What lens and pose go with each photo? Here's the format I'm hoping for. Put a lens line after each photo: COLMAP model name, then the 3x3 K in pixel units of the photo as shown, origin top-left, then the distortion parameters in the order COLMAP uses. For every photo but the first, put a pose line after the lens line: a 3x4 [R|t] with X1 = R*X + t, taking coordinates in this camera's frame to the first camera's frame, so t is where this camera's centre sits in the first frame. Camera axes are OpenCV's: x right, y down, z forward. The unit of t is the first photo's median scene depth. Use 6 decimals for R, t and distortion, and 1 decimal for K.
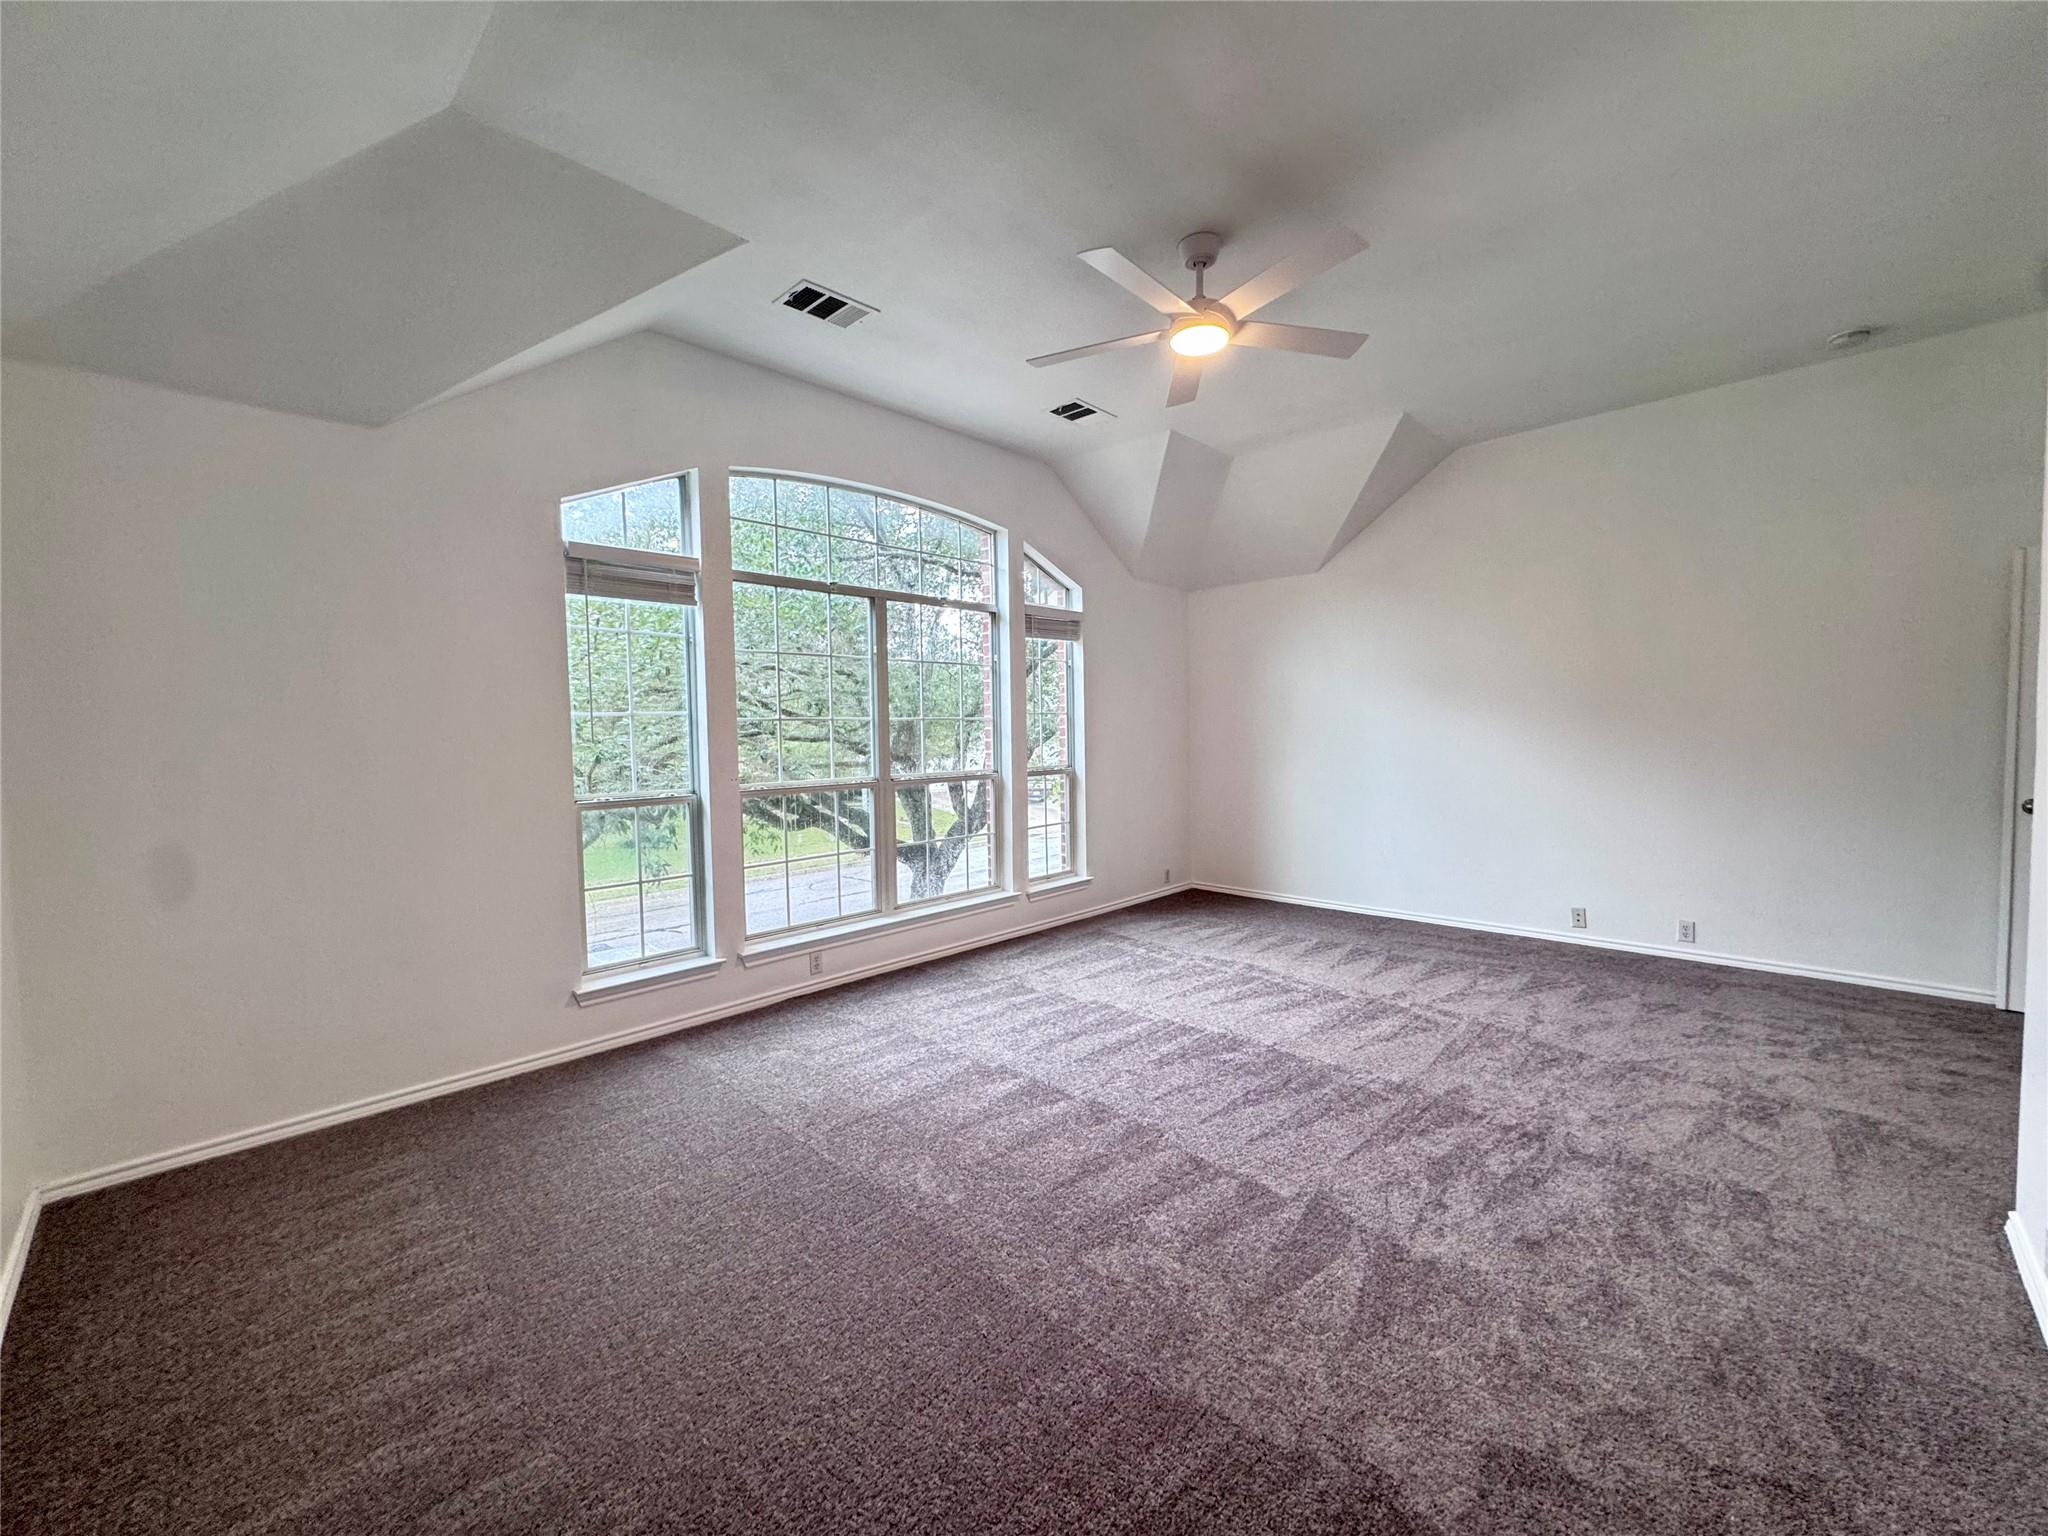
lens RADIAL K [[818.5, 0, 1020.7], [0, 818.5, 773.6], [0, 0, 1]] dist [-0.003476, 0.000195]
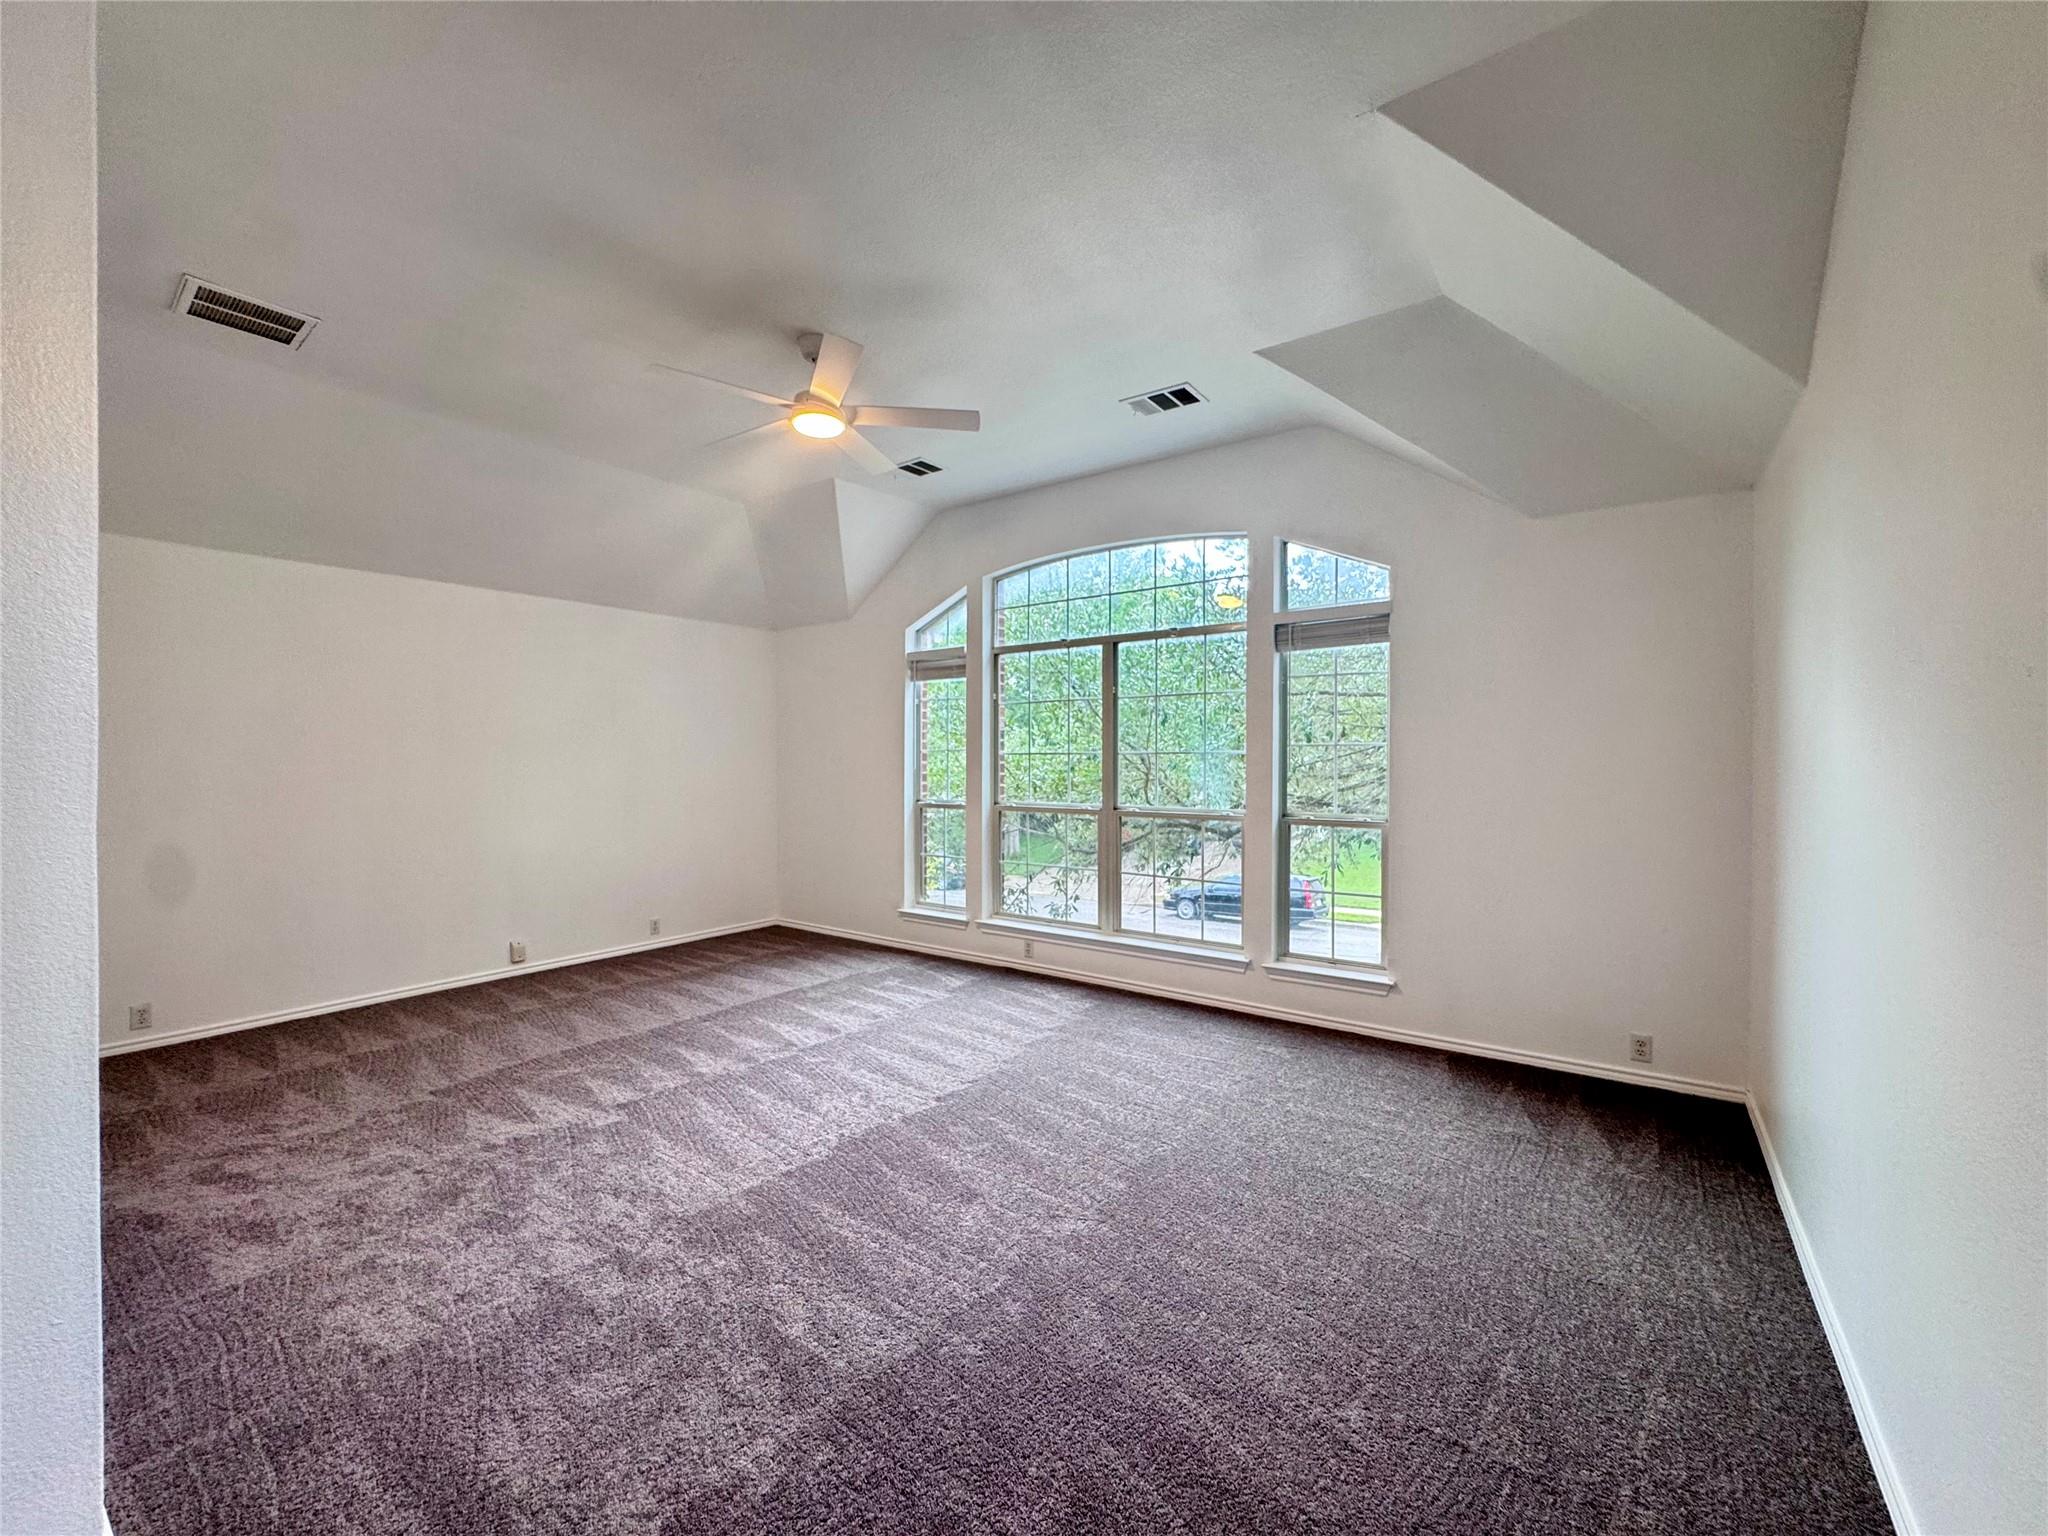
lens RADIAL K [[818.5, 0, 1024.9], [0, 818.5, 769.7], [0, 0, 1]] dist [-0.003476, 0.000195]
pose [[0.140580, 0.031563, -0.989566, 0.913451], [-0.051239, 0.998384, 0.024565, -0.066745], [0.988743, 0.047251, 0.141970, 0.751433]]
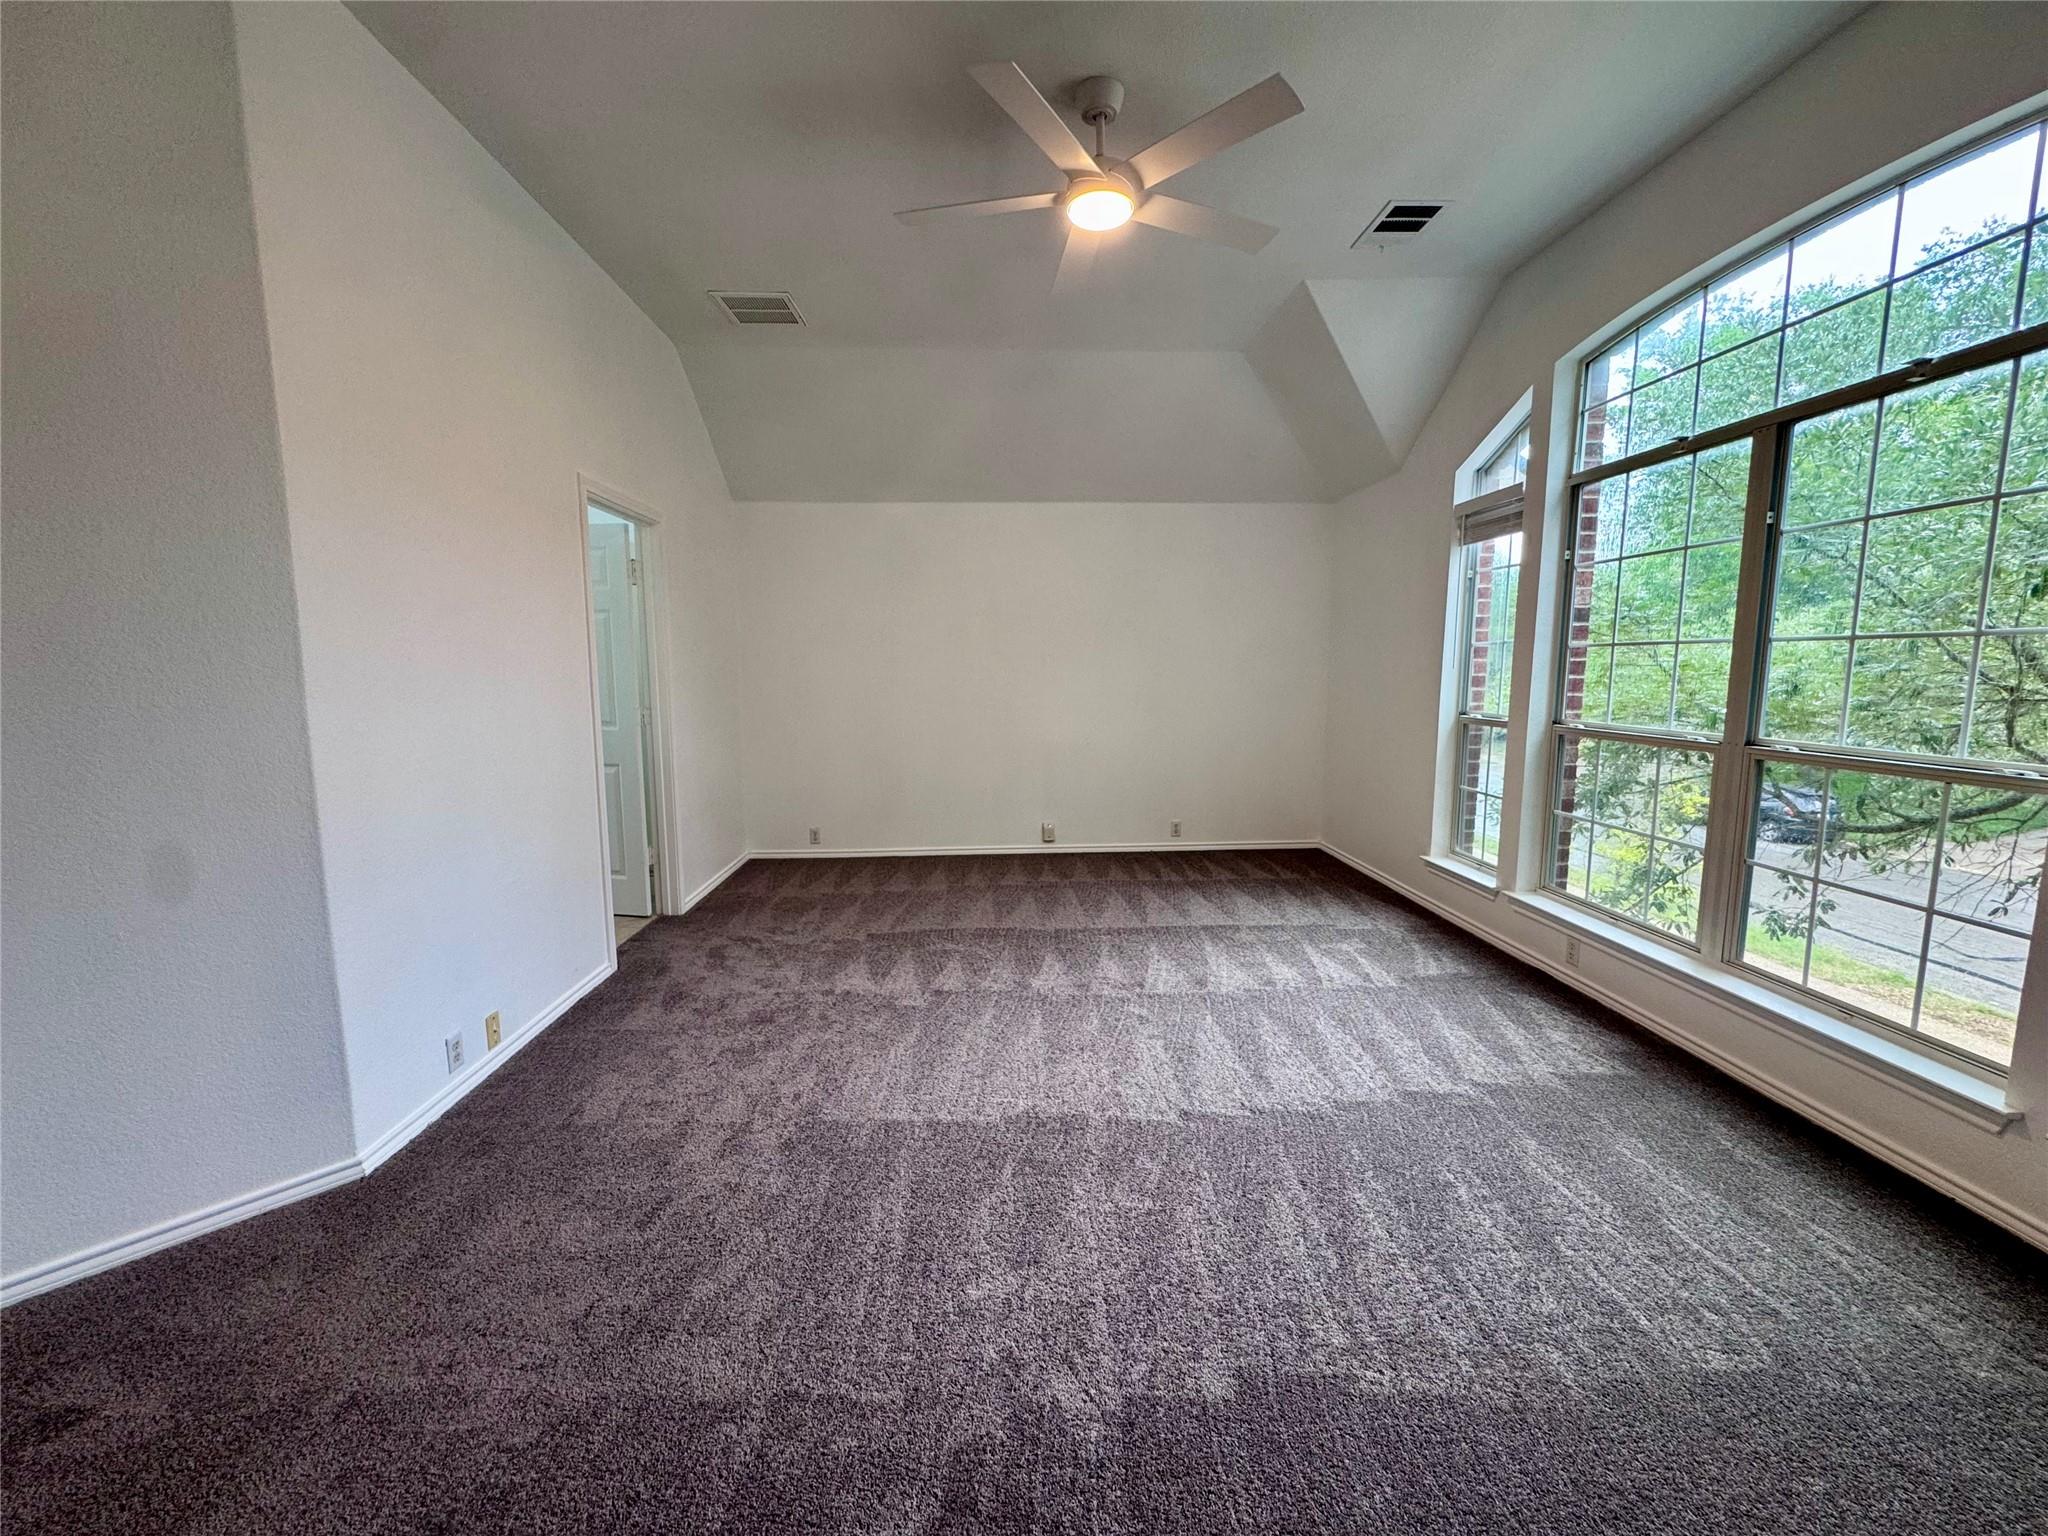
lens RADIAL K [[818.5, 0, 1029.7], [0, 818.5, 770.1], [0, 0, 1]] dist [-0.003476, 0.000195]
pose [[-0.680058, 0.117465, -0.723687, 0.627286], [-0.017550, 0.984191, 0.176240, -0.070242], [0.732948, 0.132555, -0.667246, 1.047687]]
